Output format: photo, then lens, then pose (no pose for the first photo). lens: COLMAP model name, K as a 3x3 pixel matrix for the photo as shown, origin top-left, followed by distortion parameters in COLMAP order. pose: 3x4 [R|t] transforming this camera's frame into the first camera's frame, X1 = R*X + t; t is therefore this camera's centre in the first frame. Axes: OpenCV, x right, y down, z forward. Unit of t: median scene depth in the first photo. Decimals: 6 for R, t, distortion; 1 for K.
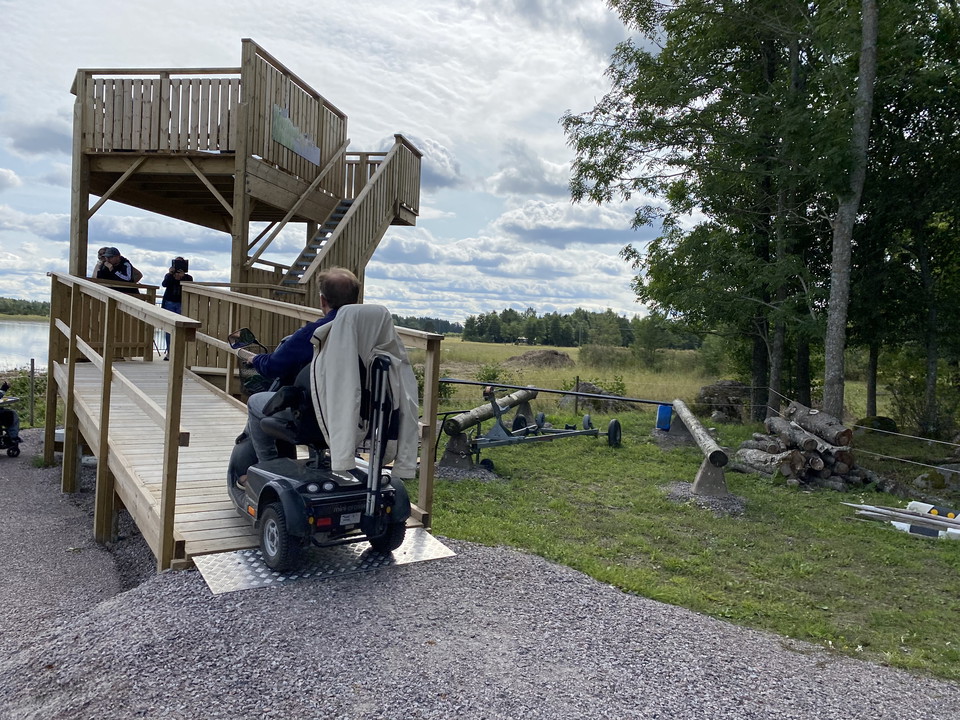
lens RADIAL K [[706.8, 0, 482.7], [0, 706.8, 359.5], [0, 0, 1]] dist [-0.010756, -0.007958]
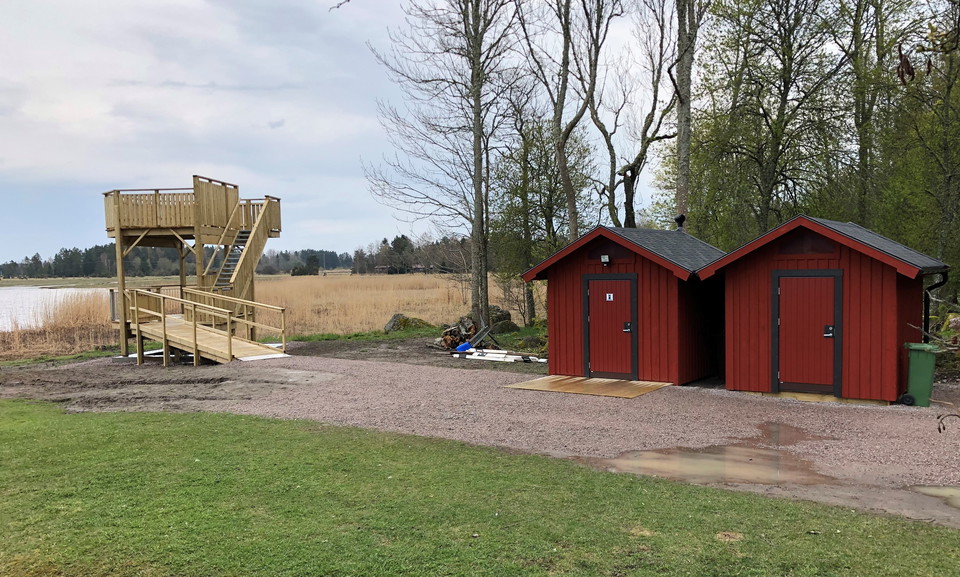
lens RADIAL K [[806.4, 0, 484.3], [0, 806.4, 293.2], [0, 0, 1]] dist [-0.000438, -0.005149]
pose [[0.988438, -0.079354, 0.129200, 0.201218], [0.078733, 0.996846, 0.009914, -0.030983], [-0.129579, 0.000373, 0.991569, -1.574324]]
